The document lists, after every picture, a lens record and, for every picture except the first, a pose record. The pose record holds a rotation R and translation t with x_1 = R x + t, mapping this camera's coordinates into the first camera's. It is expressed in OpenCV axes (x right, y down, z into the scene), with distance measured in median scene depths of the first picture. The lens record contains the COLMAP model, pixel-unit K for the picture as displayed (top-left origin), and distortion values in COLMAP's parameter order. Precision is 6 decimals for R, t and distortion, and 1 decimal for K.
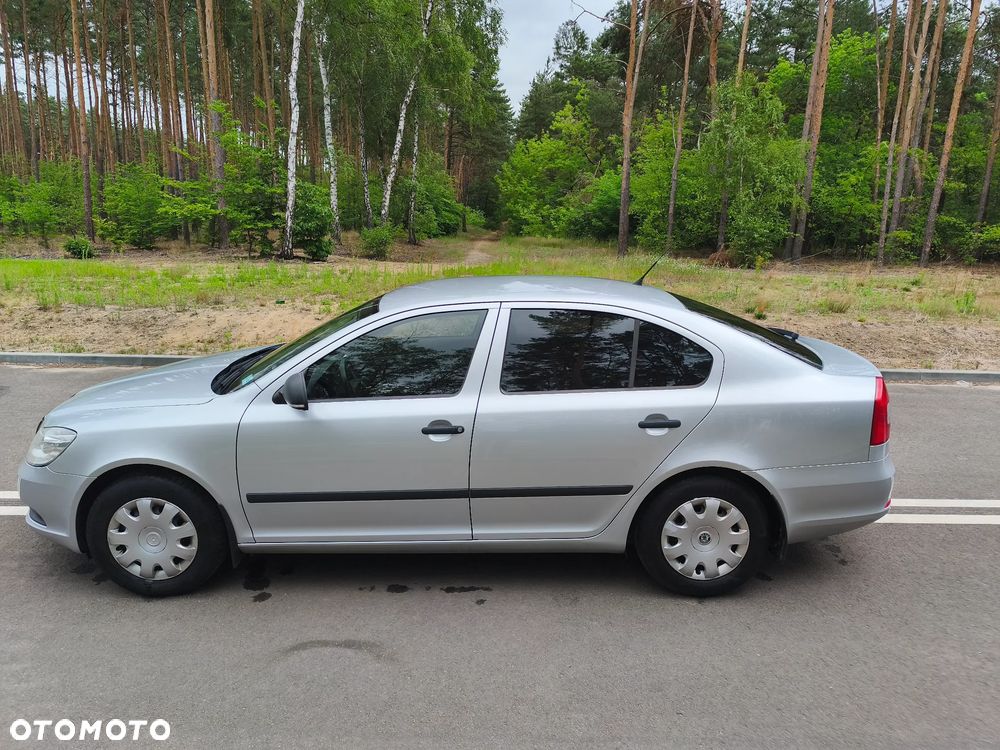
lens RADIAL K [[684.8, 0, 504.1], [0, 684.8, 364.8], [0, 0, 1]] dist [0.045546, -0.044872]
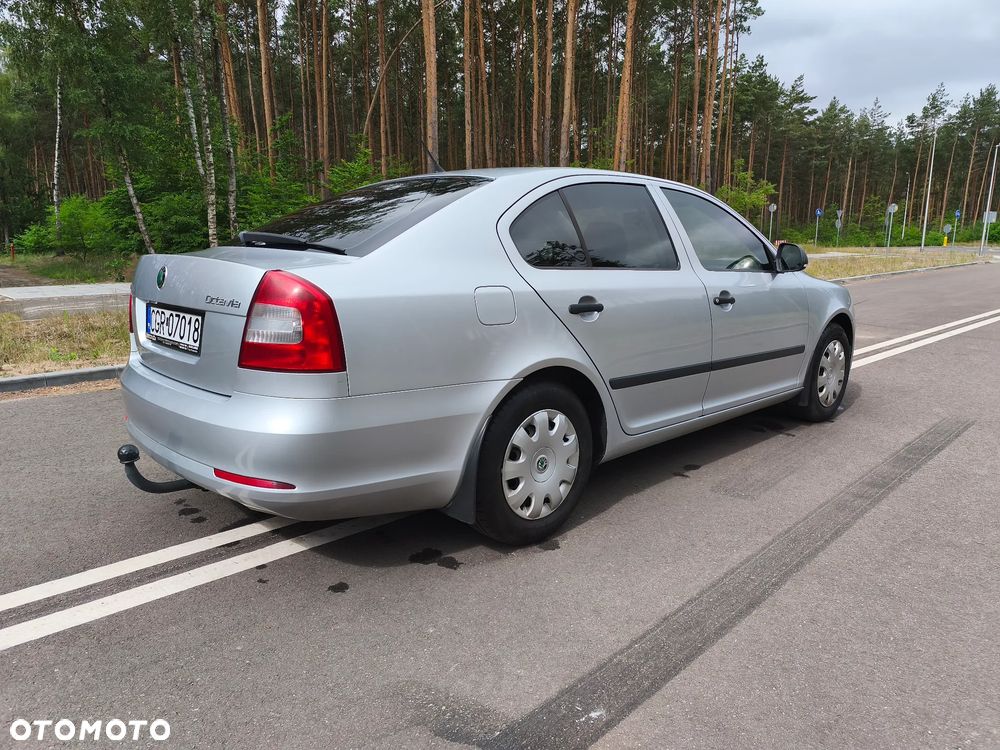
lens RADIAL K [[684.8, 0, 500.7], [0, 684.8, 383.3], [0, 0, 1]] dist [0.045546, -0.044872]
pose [[-0.728850, 0.130594, -0.672103, 0.714193], [-0.160193, 0.921867, 0.352843, -0.185098], [0.665669, 0.364836, -0.650983, 1.664575]]
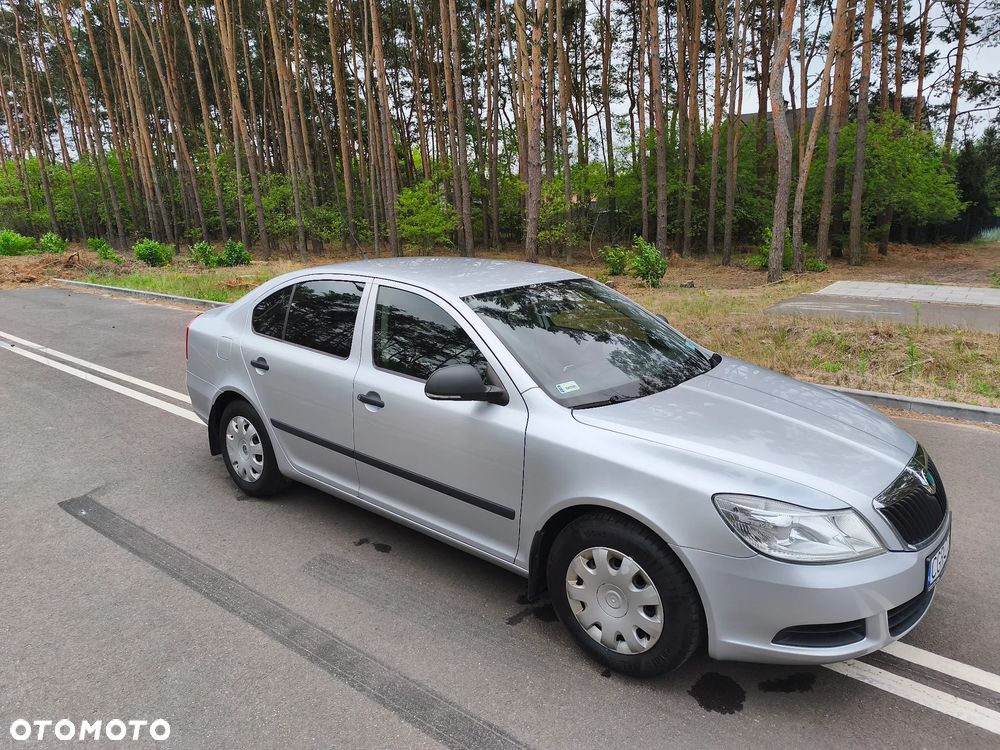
lens RADIAL K [[684.8, 0, 492.0], [0, 684.8, 378.9], [0, 0, 1]] dist [0.045546, -0.044872]
pose [[-0.760736, -0.161229, 0.628718, -0.735317], [0.143529, 0.902889, 0.405205, -0.377548], [-0.632993, 0.398493, -0.663719, 1.724157]]
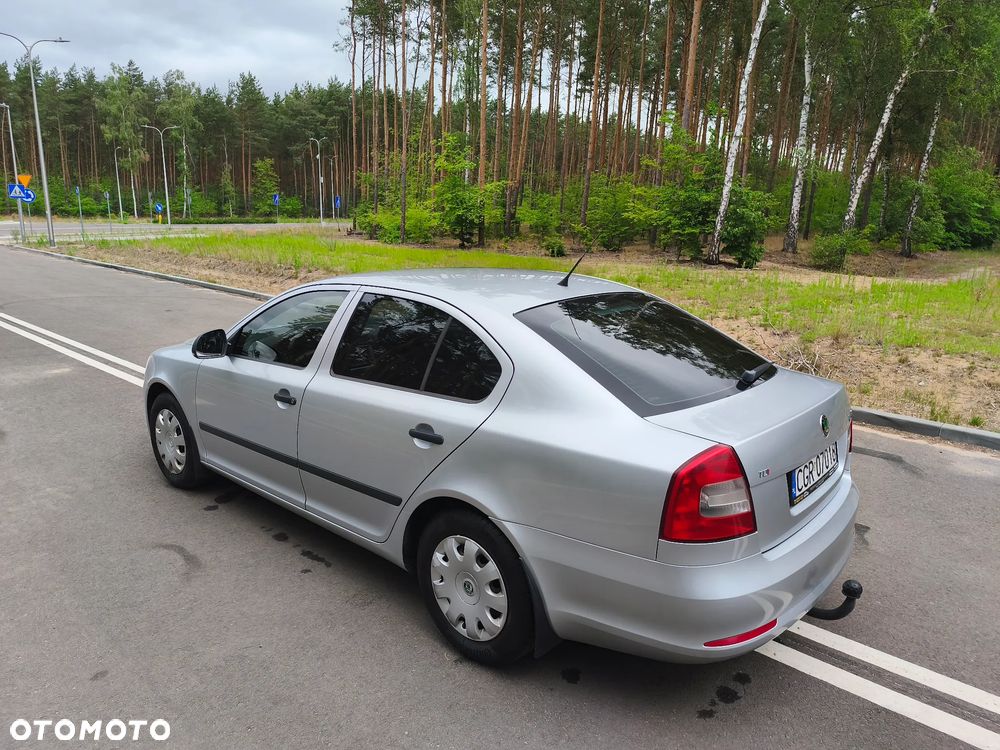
lens RADIAL K [[684.8, 0, 506.1], [0, 684.8, 365.0], [0, 0, 1]] dist [0.045546, -0.044872]
pose [[0.748366, 0.146478, -0.646910, 0.700206], [-0.154139, 0.987016, 0.045175, -0.047743], [0.645128, 0.065906, 0.761227, 0.326956]]
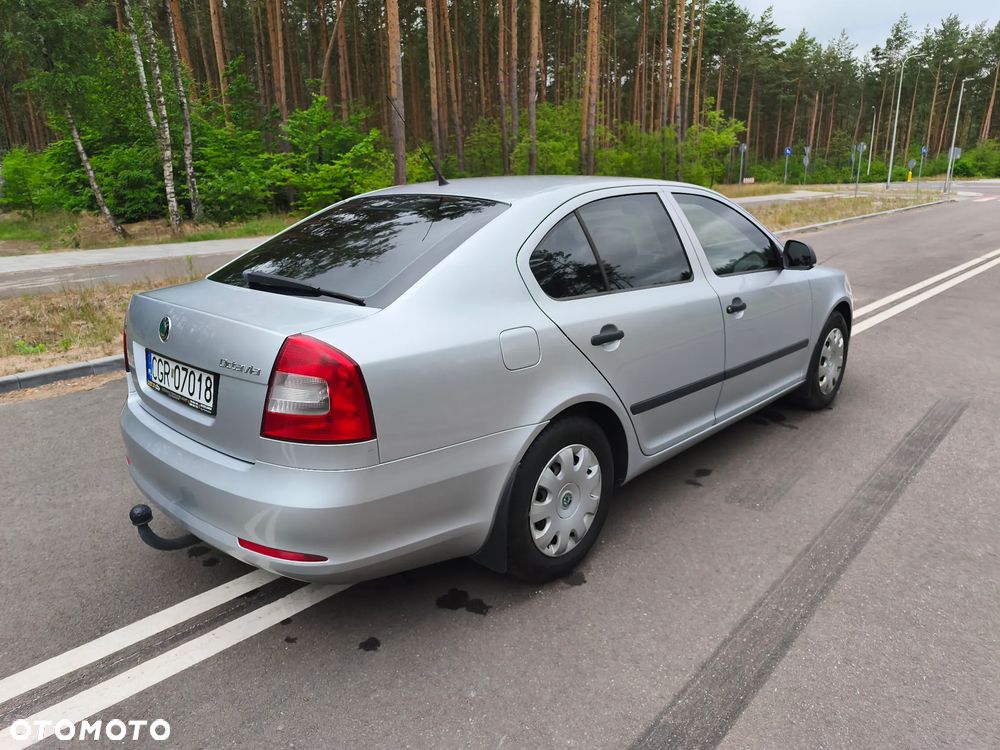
lens RADIAL K [[684.8, 0, 501.1], [0, 684.8, 381.1], [0, 0, 1]] dist [0.045546, -0.044872]
pose [[-0.694001, 0.205781, -0.689939, 0.719660], [-0.149811, 0.896035, 0.417944, -0.250166], [0.704215, 0.393414, -0.591021, 1.584286]]
